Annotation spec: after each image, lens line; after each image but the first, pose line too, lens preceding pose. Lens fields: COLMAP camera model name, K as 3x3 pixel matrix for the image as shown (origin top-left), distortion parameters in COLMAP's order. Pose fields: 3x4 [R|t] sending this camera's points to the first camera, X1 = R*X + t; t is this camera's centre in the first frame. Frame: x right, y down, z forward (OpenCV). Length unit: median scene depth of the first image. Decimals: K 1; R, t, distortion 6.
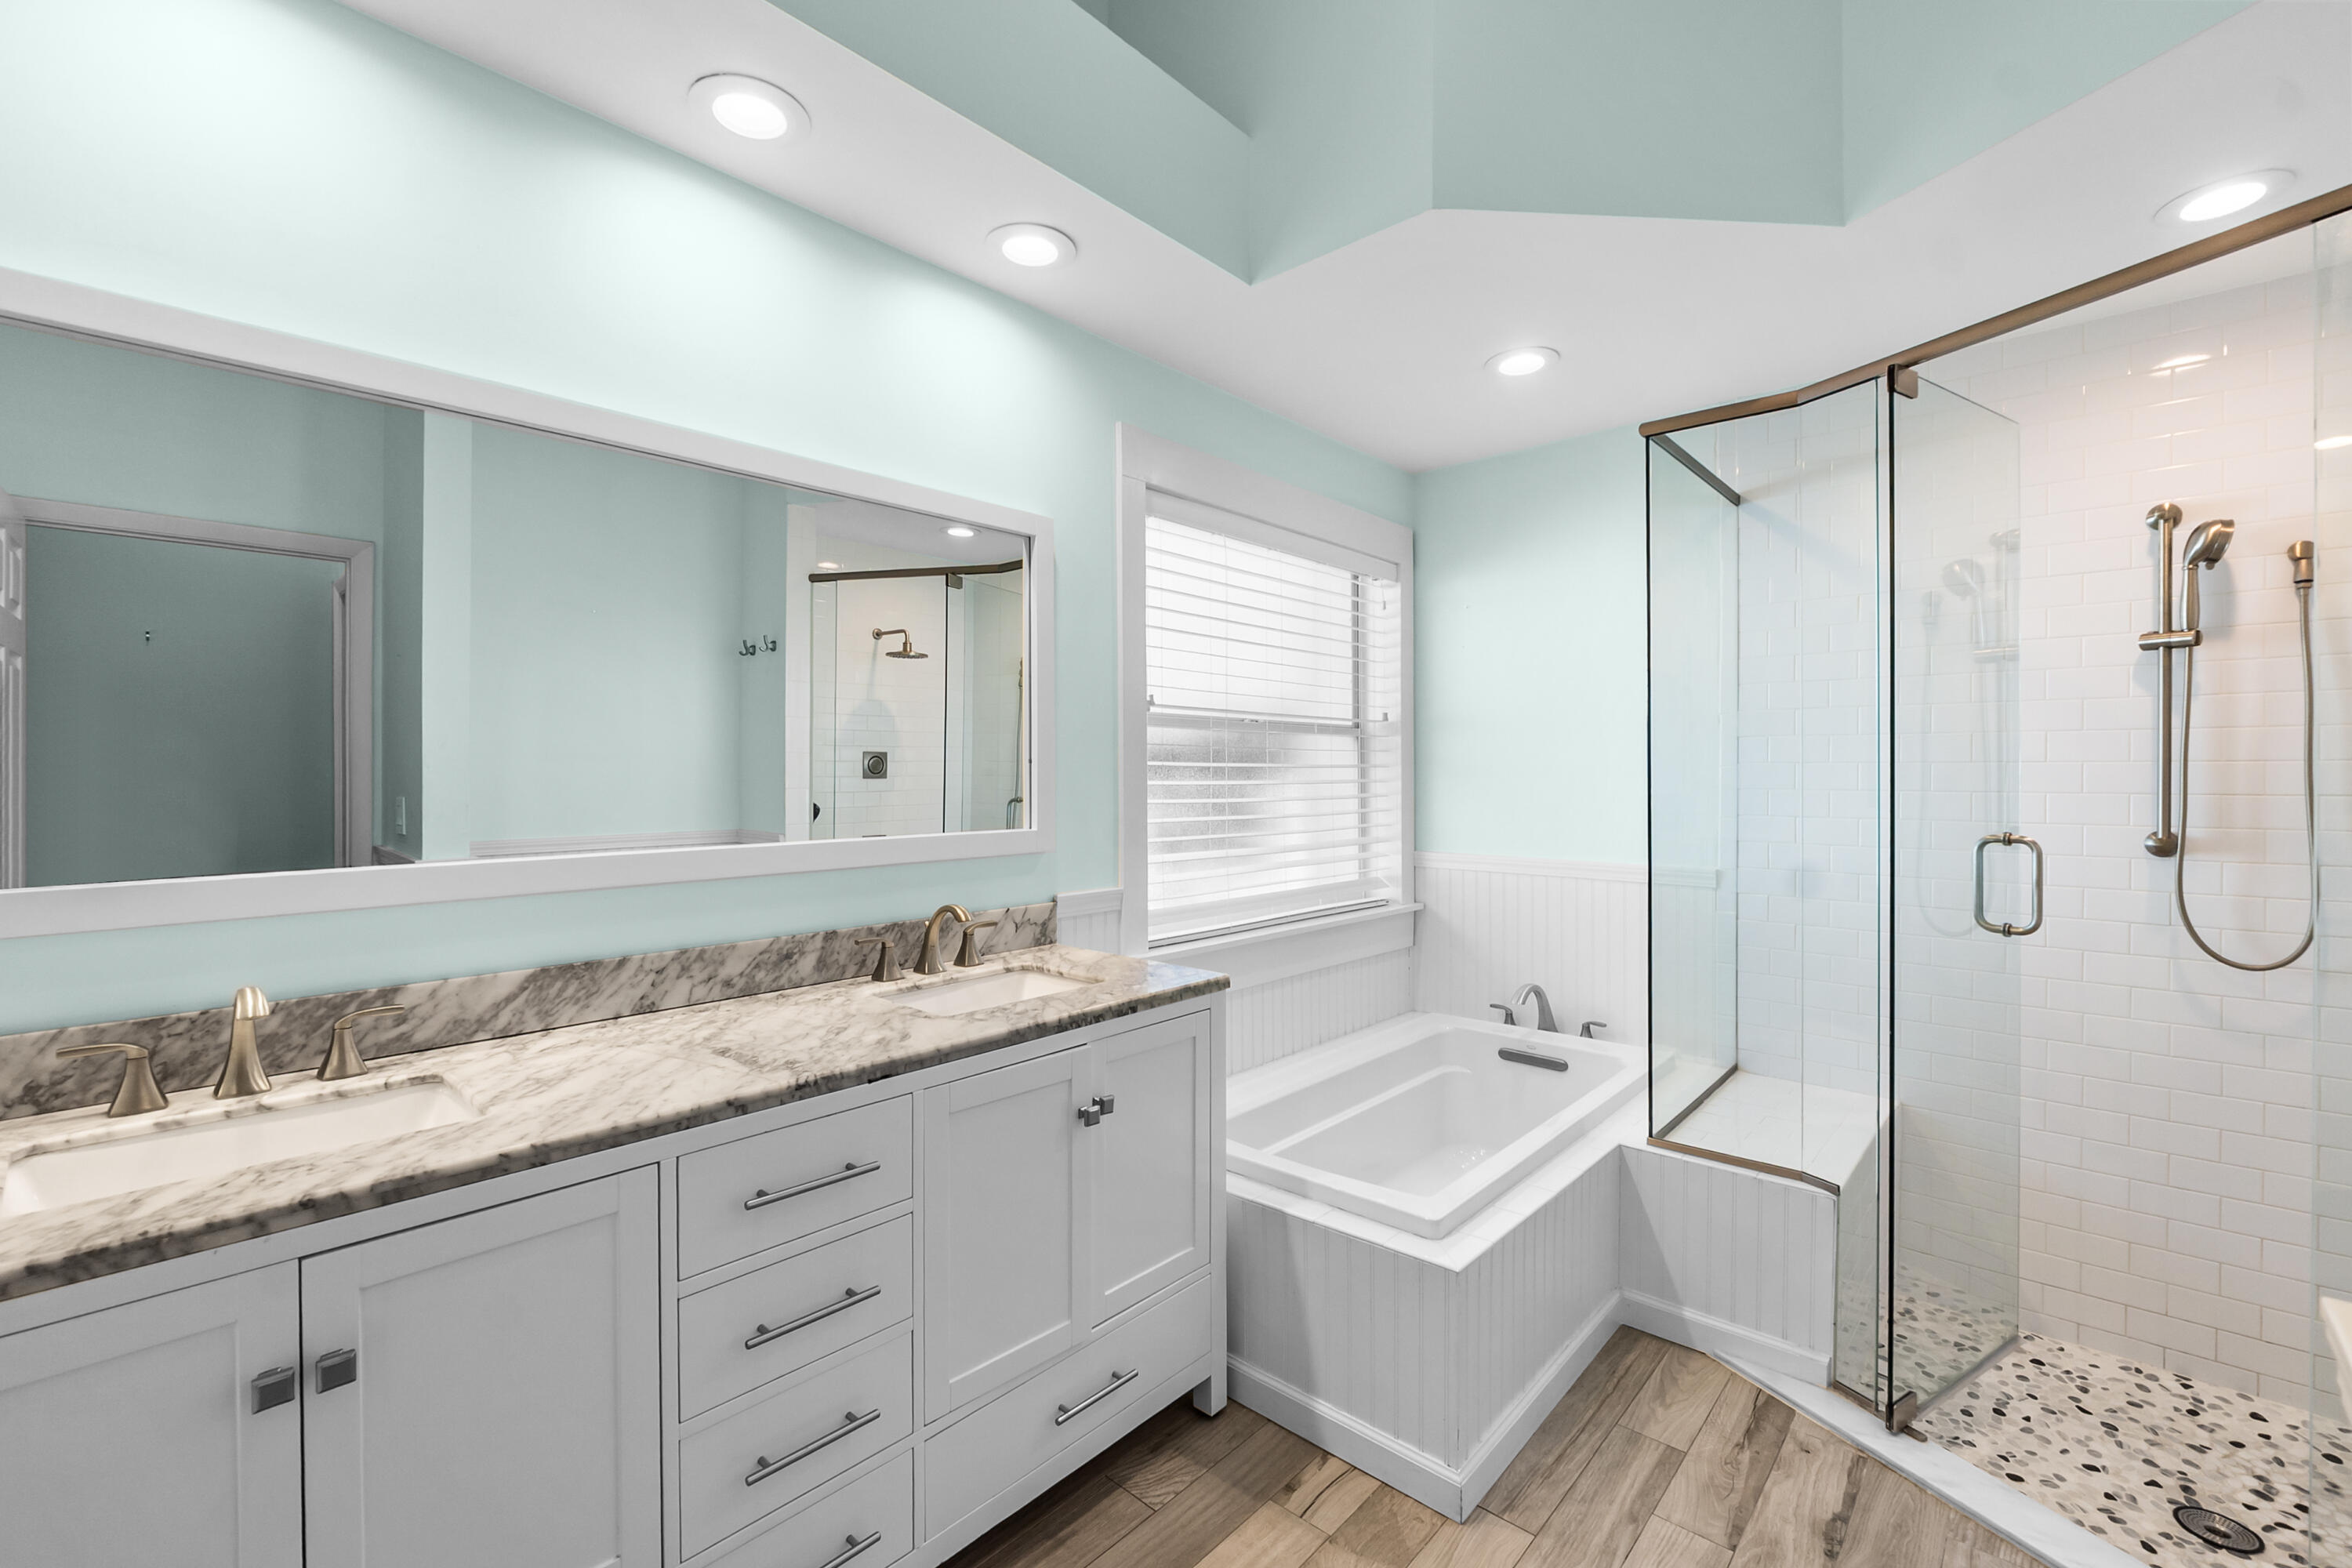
lens RADIAL K [[997.0, 0, 1176.1], [0, 997.0, 787.4], [0, 0, 1]] dist [-0.001845, -0.000889]
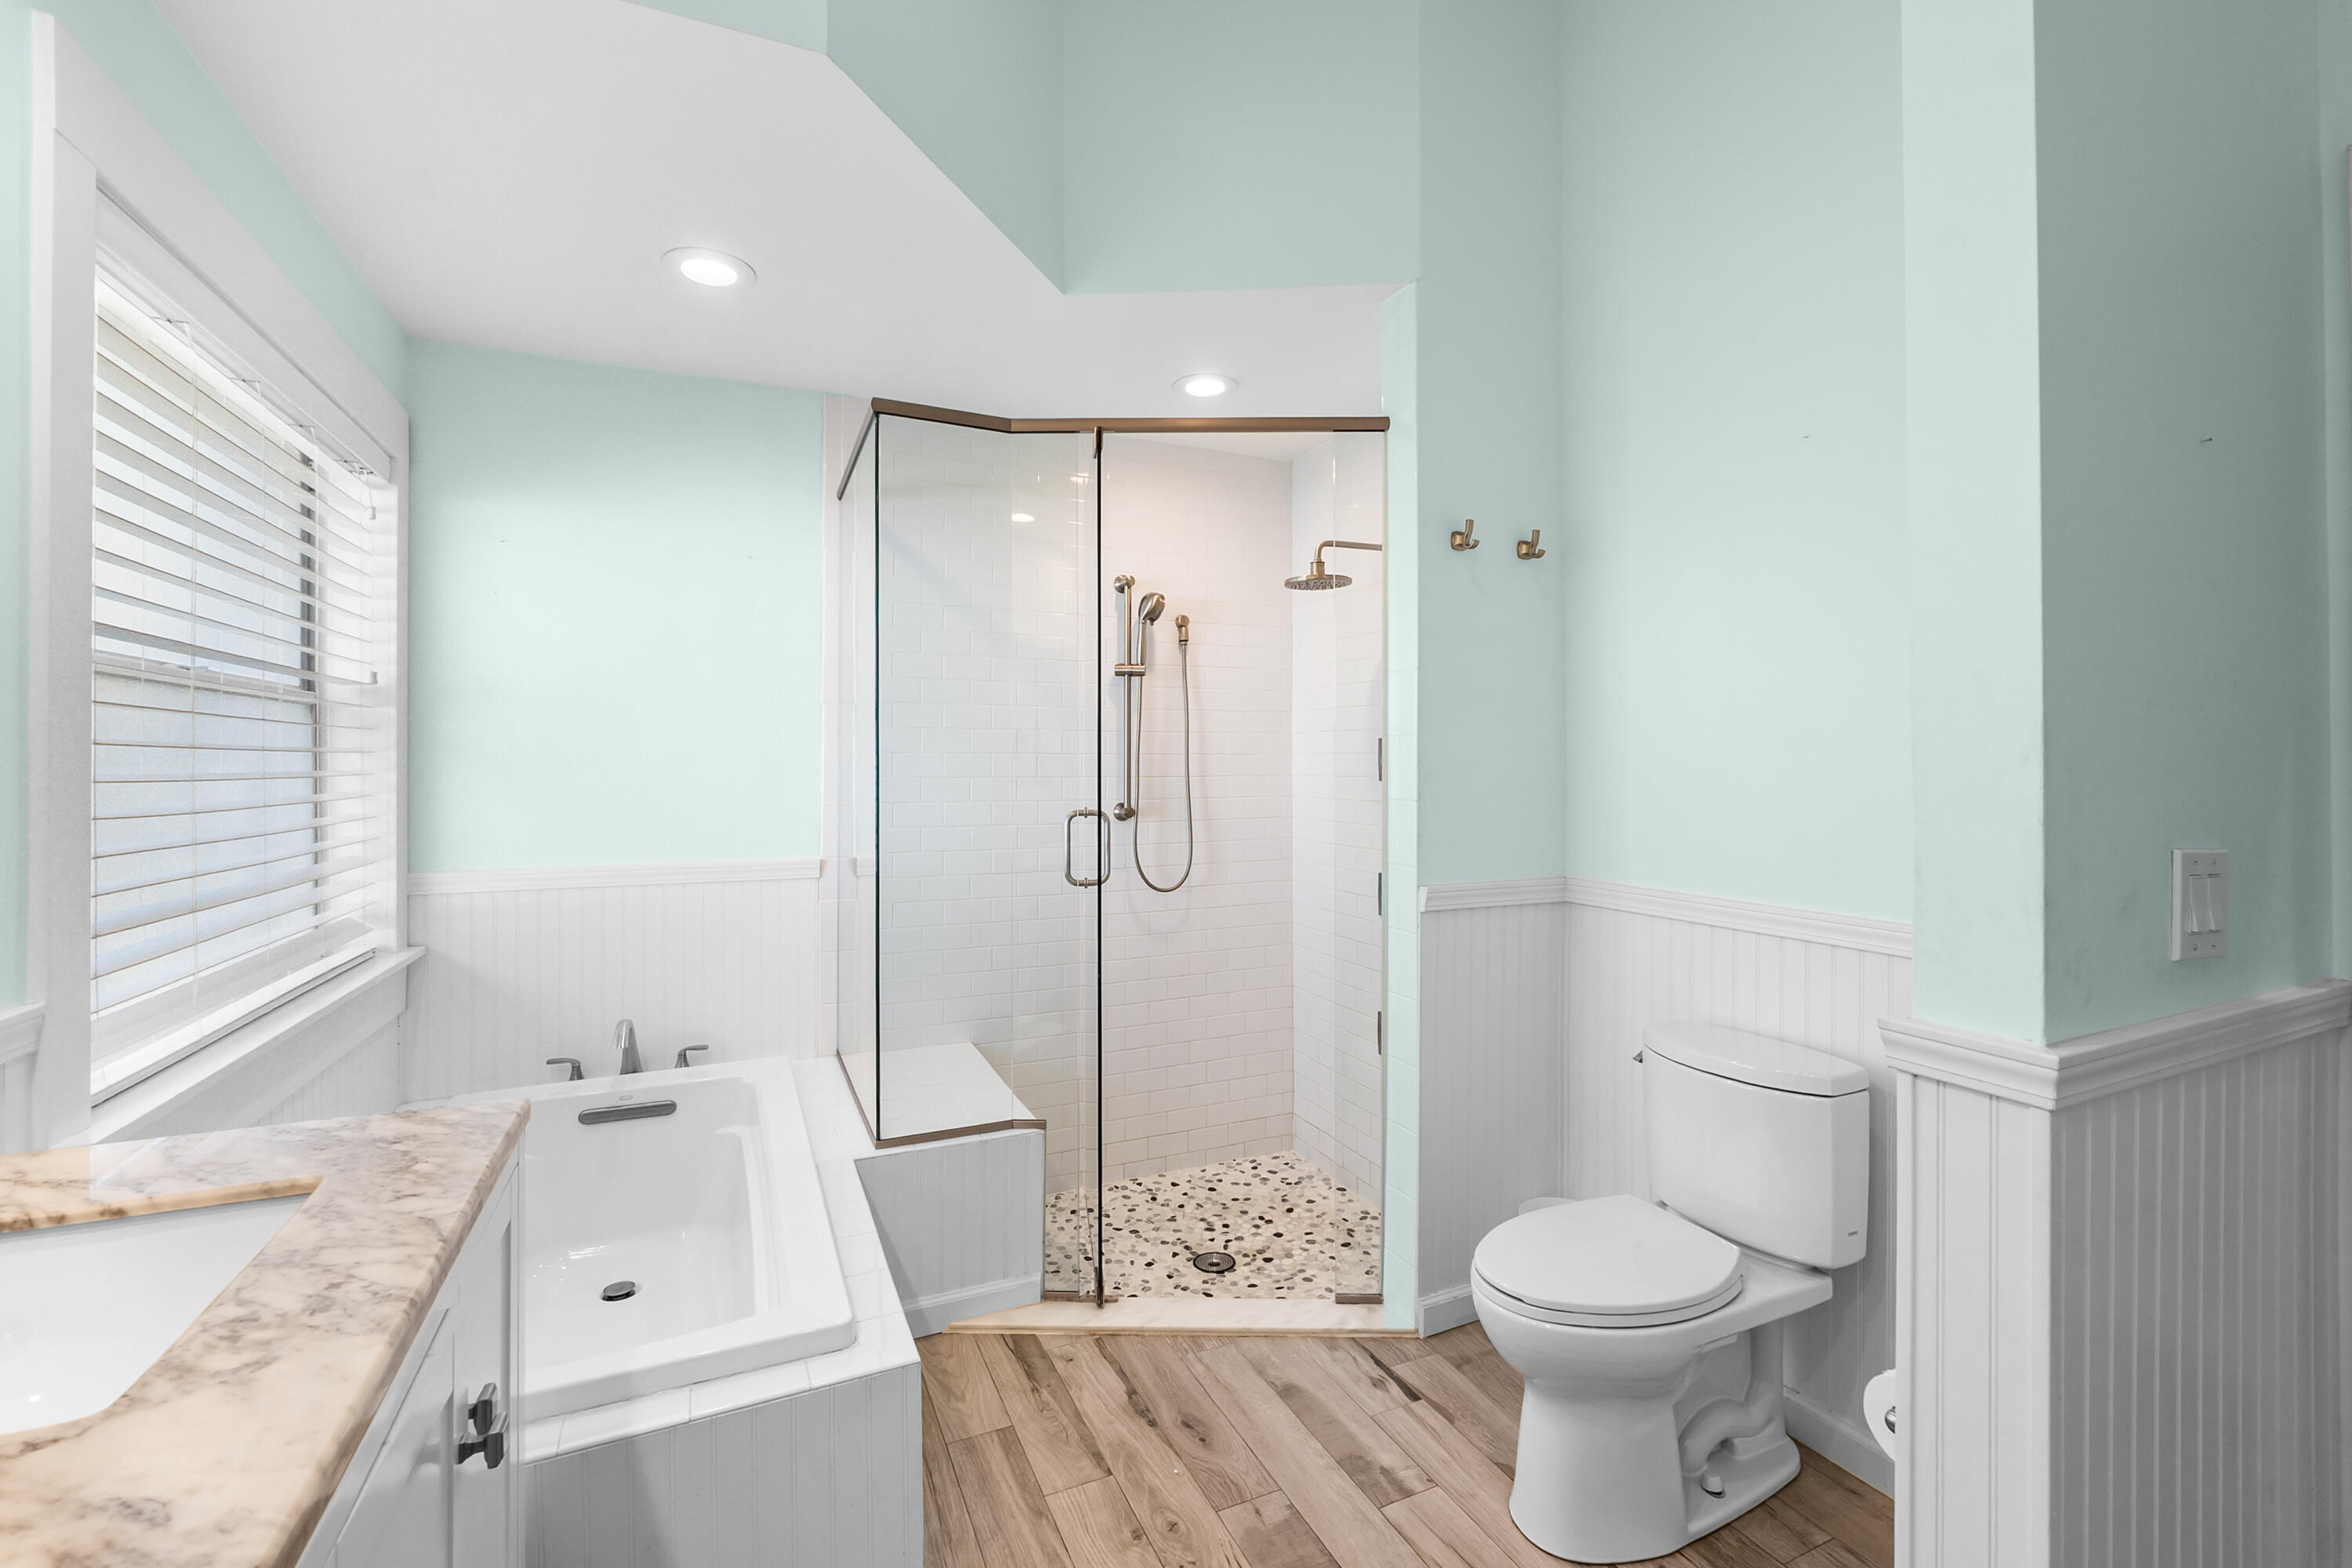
lens RADIAL K [[1003.9, 0, 1184.4], [0, 1003.9, 762.6], [0, 0, 1]] dist [-0.000551, 0.000034]
pose [[0.390908, 0.001041, 0.920429, -0.335267], [0.012677, 0.999898, -0.006515, -0.003390], [-0.920342, 0.014215, 0.390856, 0.386274]]
